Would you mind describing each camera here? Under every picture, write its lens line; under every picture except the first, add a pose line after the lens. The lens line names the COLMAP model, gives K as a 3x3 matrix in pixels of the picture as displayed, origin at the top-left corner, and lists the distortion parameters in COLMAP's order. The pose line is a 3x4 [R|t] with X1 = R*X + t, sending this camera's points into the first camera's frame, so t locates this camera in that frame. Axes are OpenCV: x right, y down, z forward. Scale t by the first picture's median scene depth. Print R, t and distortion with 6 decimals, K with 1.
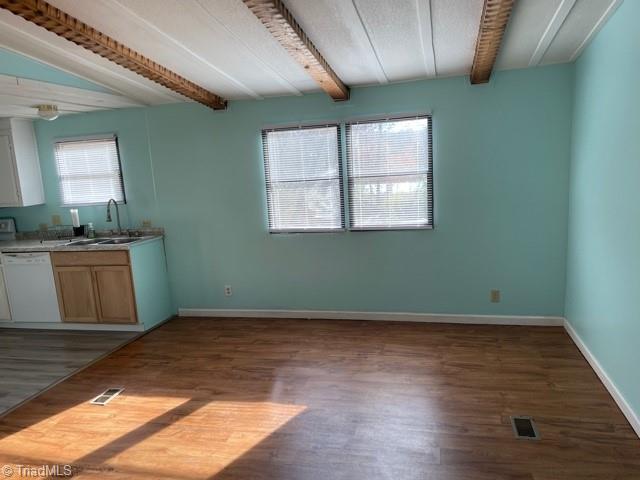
lens RADIAL K [[486.7, 0, 317.5], [0, 486.7, 244.2], [0, 0, 1]] dist [0.102129, -0.143957]
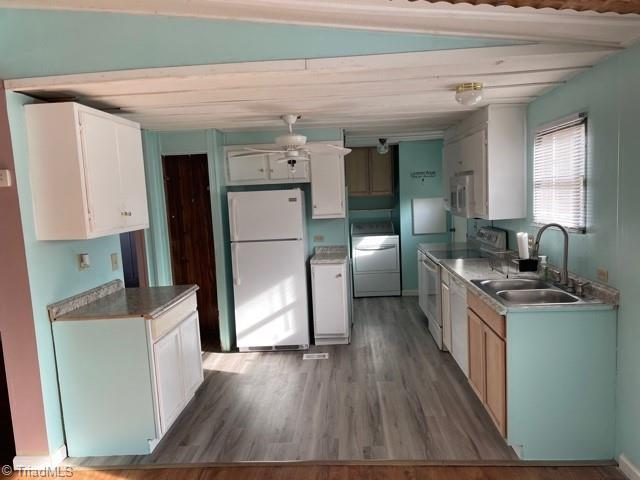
lens RADIAL K [[486.7, 0, 317.5], [0, 486.7, 244.2], [0, 0, 1]] dist [0.102129, -0.143957]
pose [[0.192037, 0.155082, -0.969057, 0.115056], [-0.128396, 0.982918, 0.131856, -0.110573], [0.972952, 0.099102, 0.208669, 0.606838]]
